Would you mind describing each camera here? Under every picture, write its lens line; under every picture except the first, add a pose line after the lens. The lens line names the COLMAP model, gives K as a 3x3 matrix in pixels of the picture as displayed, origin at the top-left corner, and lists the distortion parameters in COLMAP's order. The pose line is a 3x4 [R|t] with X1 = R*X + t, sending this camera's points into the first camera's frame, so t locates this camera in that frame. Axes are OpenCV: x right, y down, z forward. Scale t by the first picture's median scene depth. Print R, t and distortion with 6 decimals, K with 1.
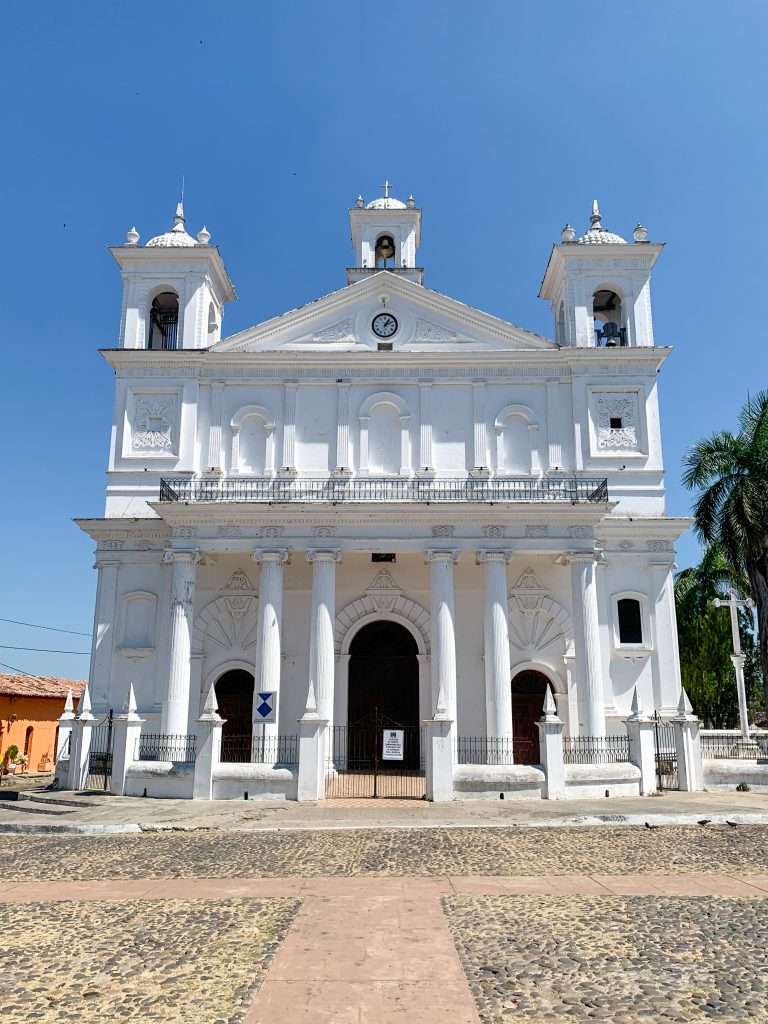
lens RADIAL K [[782.4, 0, 387.0], [0, 782.4, 511.7], [0, 0, 1]] dist [0.017385, 0.001118]
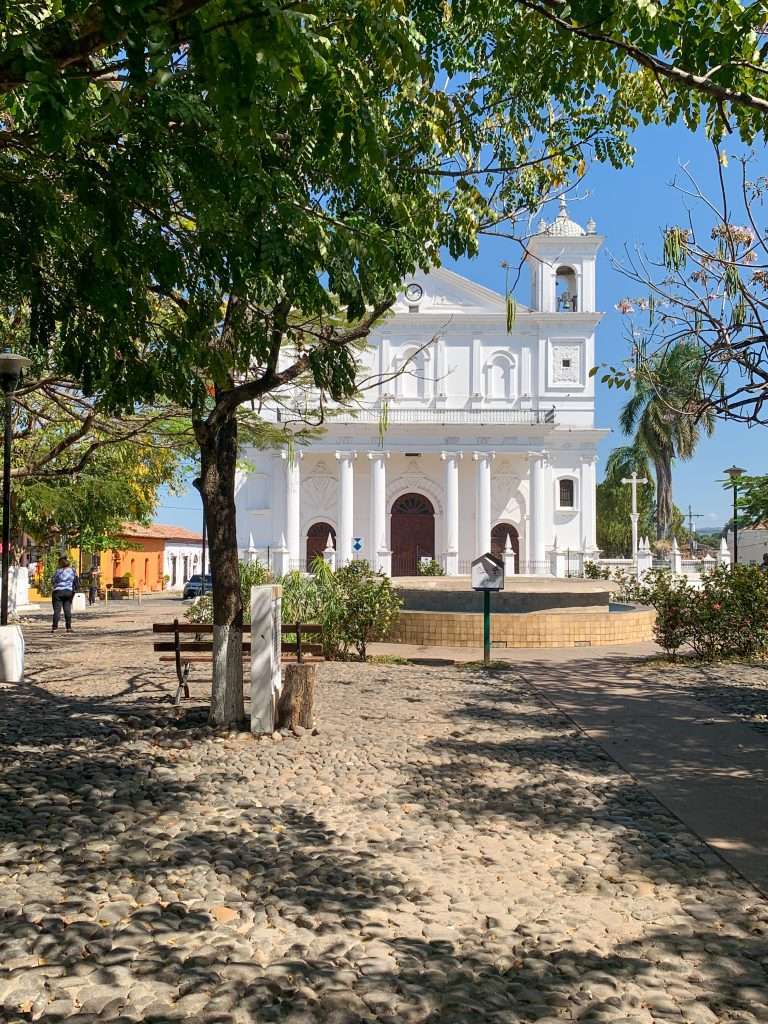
lens RADIAL K [[782.4, 0, 383.2], [0, 782.4, 512.6], [0, 0, 1]] dist [0.017385, 0.001118]
pose [[0.999838, 0.001659, 0.017908, -0.088664], [-0.005136, 0.980611, 0.195899, -0.126004], [-0.017236, -0.195959, 0.980461, -0.538229]]
